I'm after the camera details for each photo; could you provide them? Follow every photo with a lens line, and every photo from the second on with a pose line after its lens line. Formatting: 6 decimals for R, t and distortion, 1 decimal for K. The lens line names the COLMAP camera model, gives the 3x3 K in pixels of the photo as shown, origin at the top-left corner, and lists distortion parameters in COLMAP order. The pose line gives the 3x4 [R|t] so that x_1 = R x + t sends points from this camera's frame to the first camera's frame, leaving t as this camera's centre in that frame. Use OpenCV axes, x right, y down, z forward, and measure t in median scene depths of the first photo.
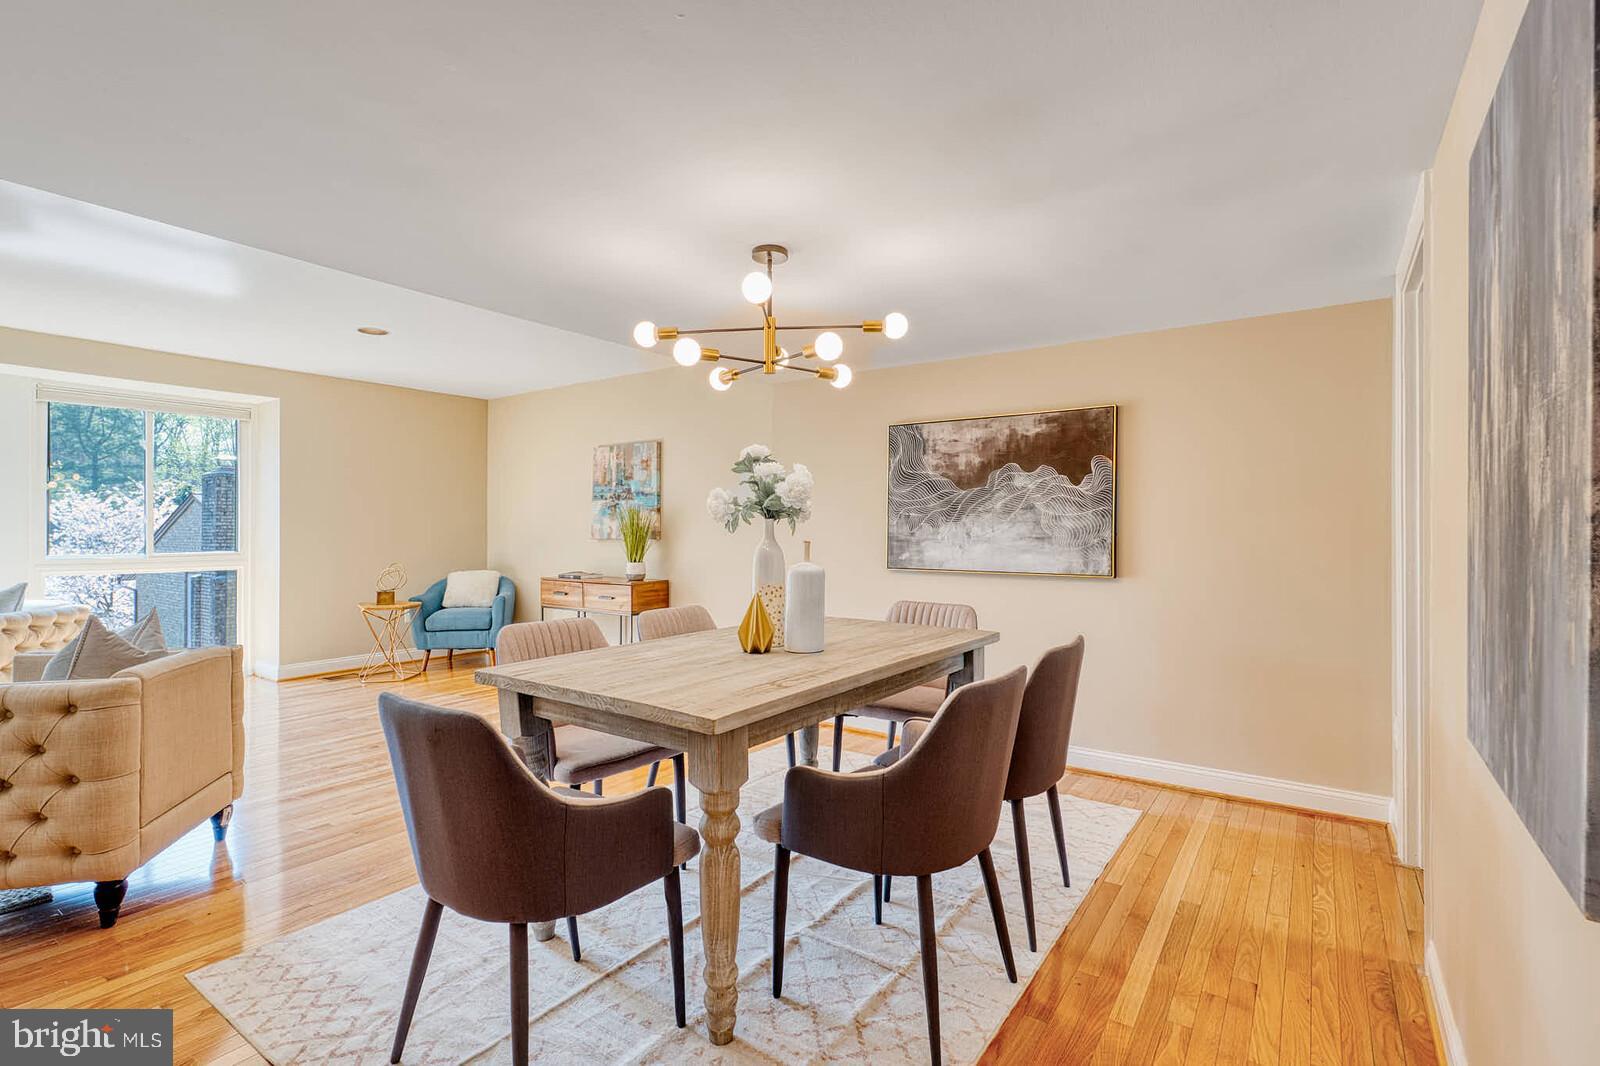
lens RADIAL K [[749.7, 0, 800.5], [0, 749.7, 524.3], [0, 0, 1]] dist [-0.001202, -0.000546]
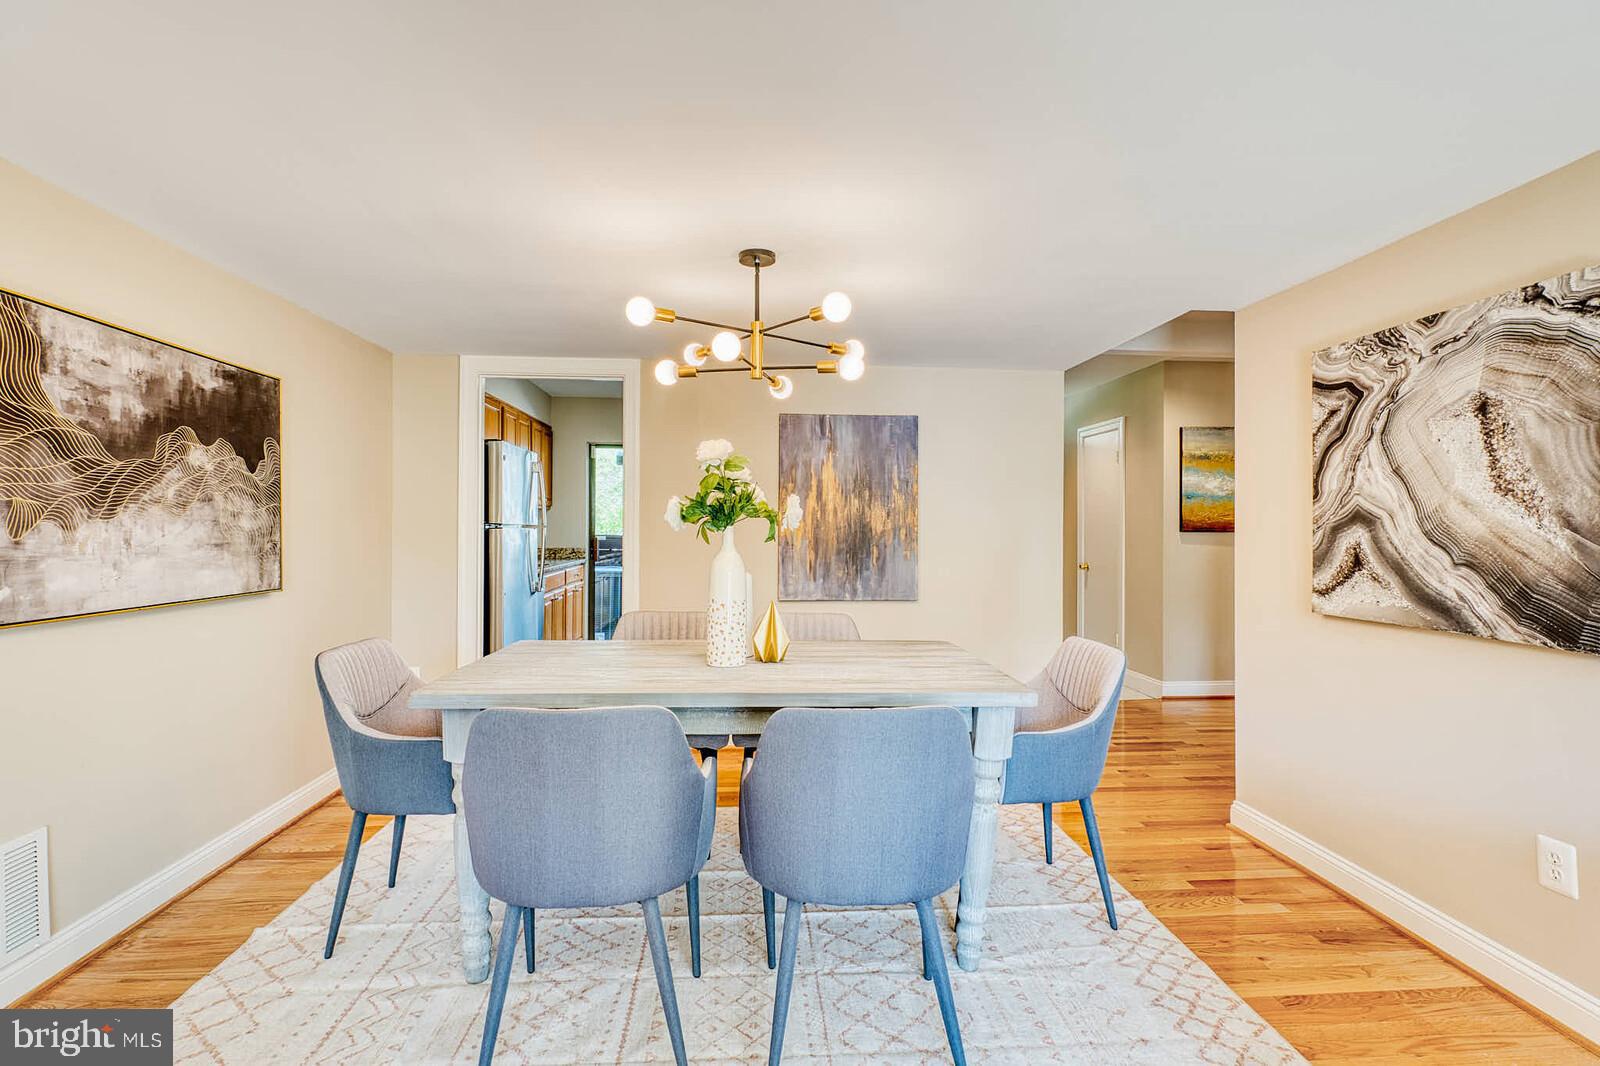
lens RADIAL K [[749.7, 0, 800.5], [0, 749.7, 524.3], [0, 0, 1]] dist [-0.001202, -0.000546]
pose [[-0.643807, -0.000321, 0.765188, -0.524966], [-0.010246, 0.999914, -0.008202, 0.000054], [-0.765119, -0.013121, -0.643755, 1.001099]]
